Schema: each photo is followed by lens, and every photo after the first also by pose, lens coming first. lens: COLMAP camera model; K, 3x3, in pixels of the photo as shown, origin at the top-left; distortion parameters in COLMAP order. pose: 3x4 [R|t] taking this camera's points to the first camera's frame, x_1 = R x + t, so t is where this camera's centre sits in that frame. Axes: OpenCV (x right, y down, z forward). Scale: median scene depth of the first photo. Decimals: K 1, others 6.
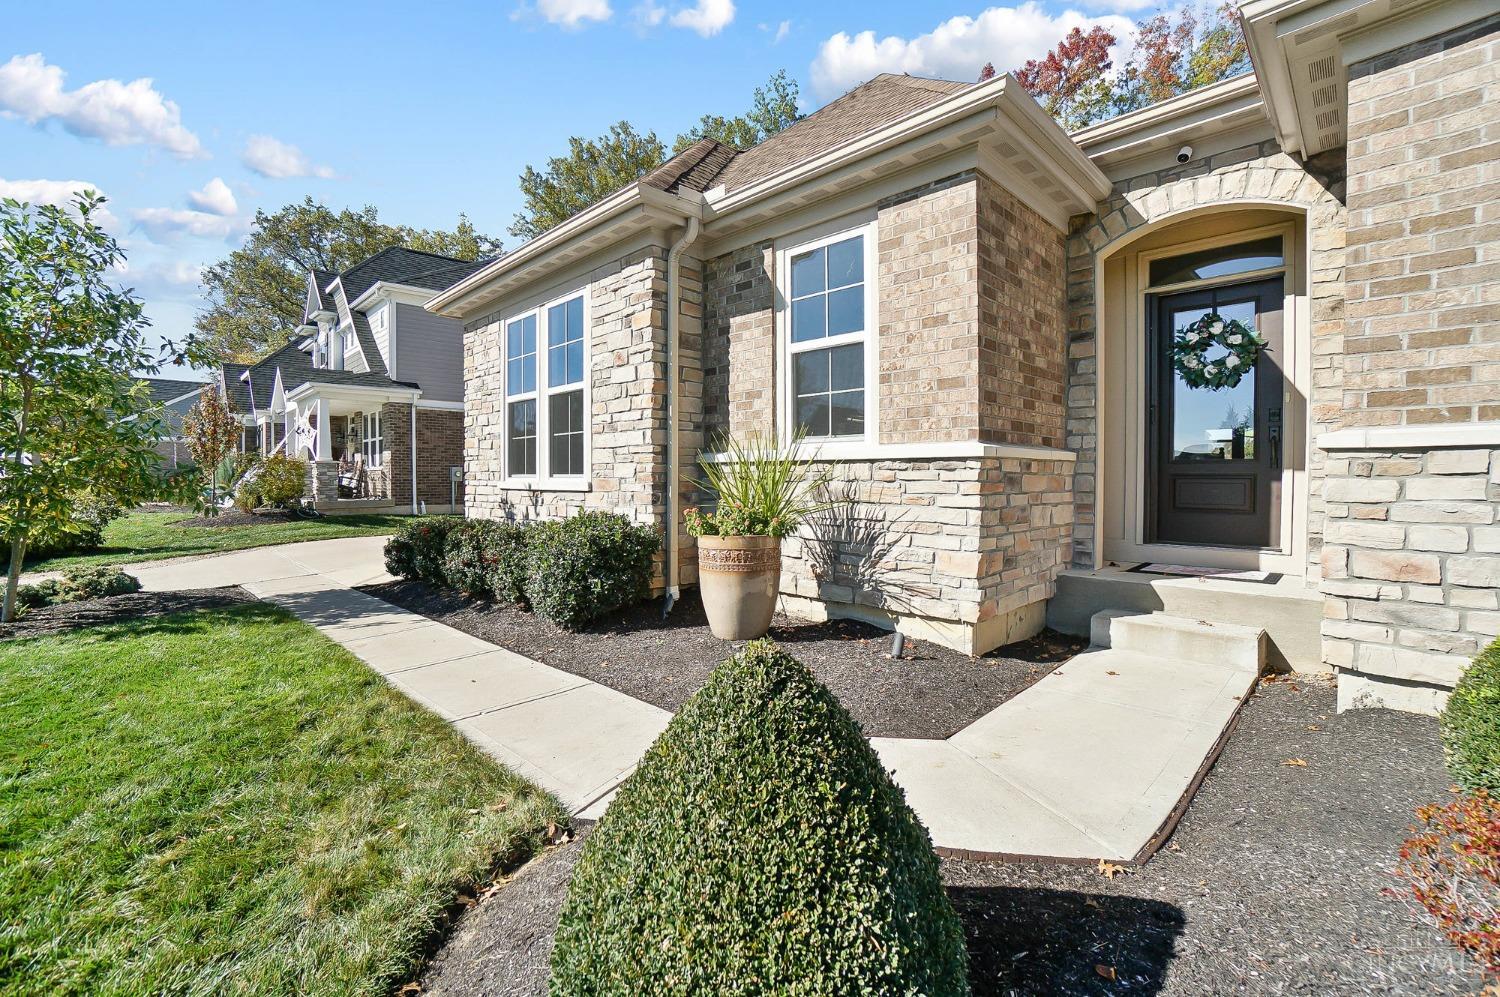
lens RADIAL K [[659.3, 0, 739.7], [0, 659.3, 492.2], [0, 0, 1]] dist [-0.060573, 0.022609]
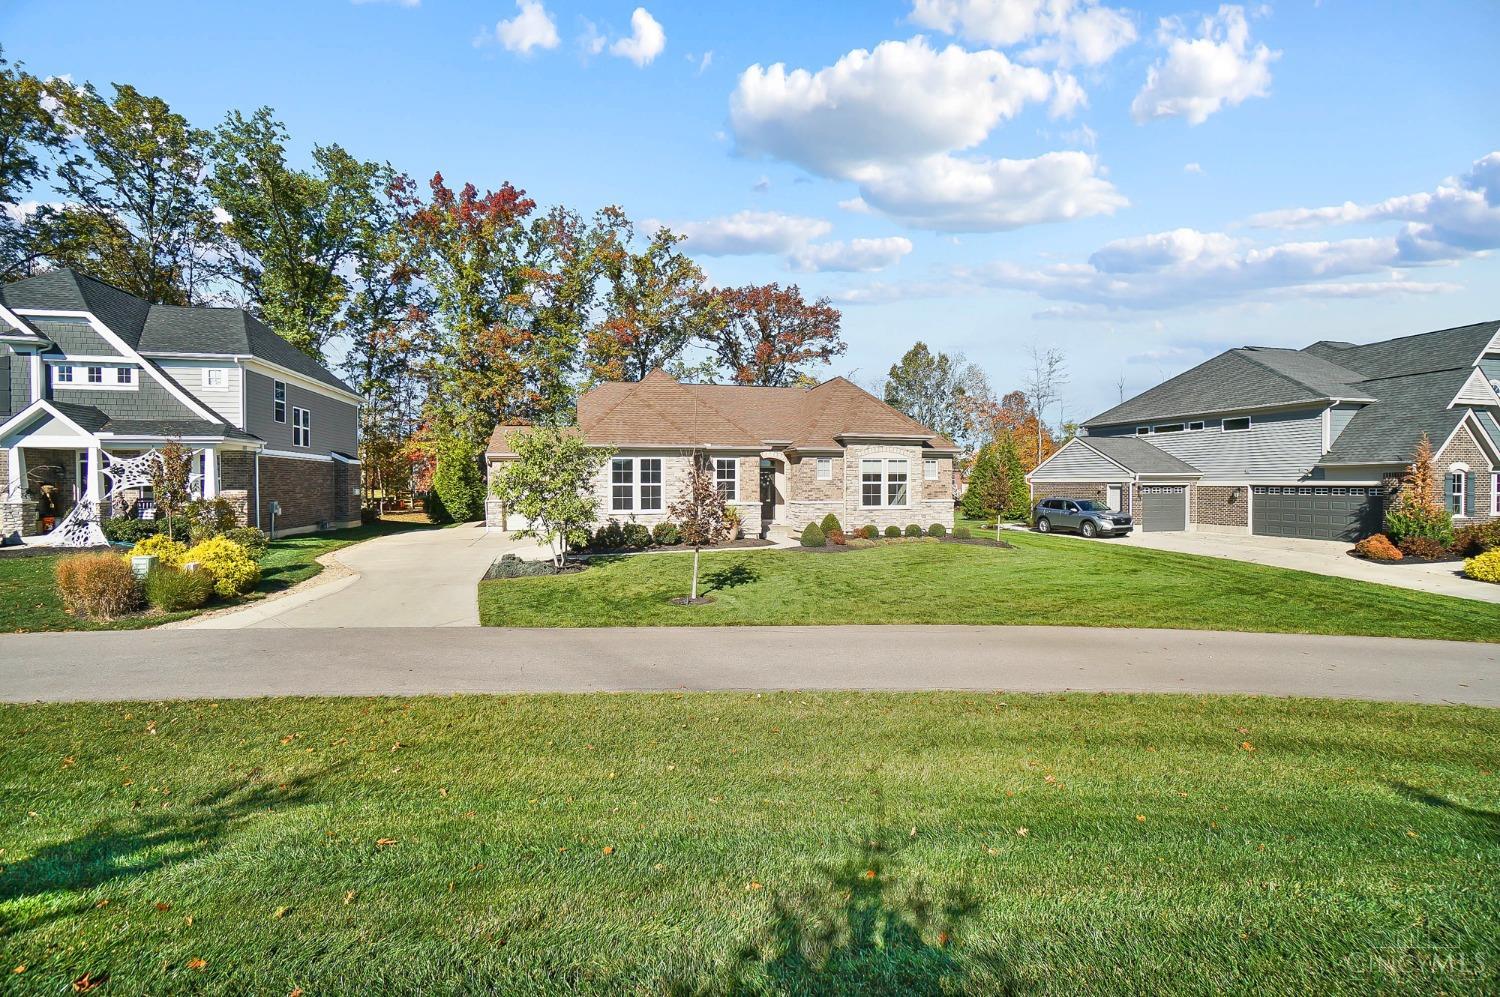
lens RADIAL K [[670.9, 0, 750.0], [0, 670.9, 498.5], [0, 0, 1]] dist [-0.066151, 0.024089]
pose [[0.493575, -0.020014, 0.869473, -4.131625], [0.022062, 0.999702, 0.010488, -0.147875], [-0.869424, 0.014006, 0.493869, -1.589177]]
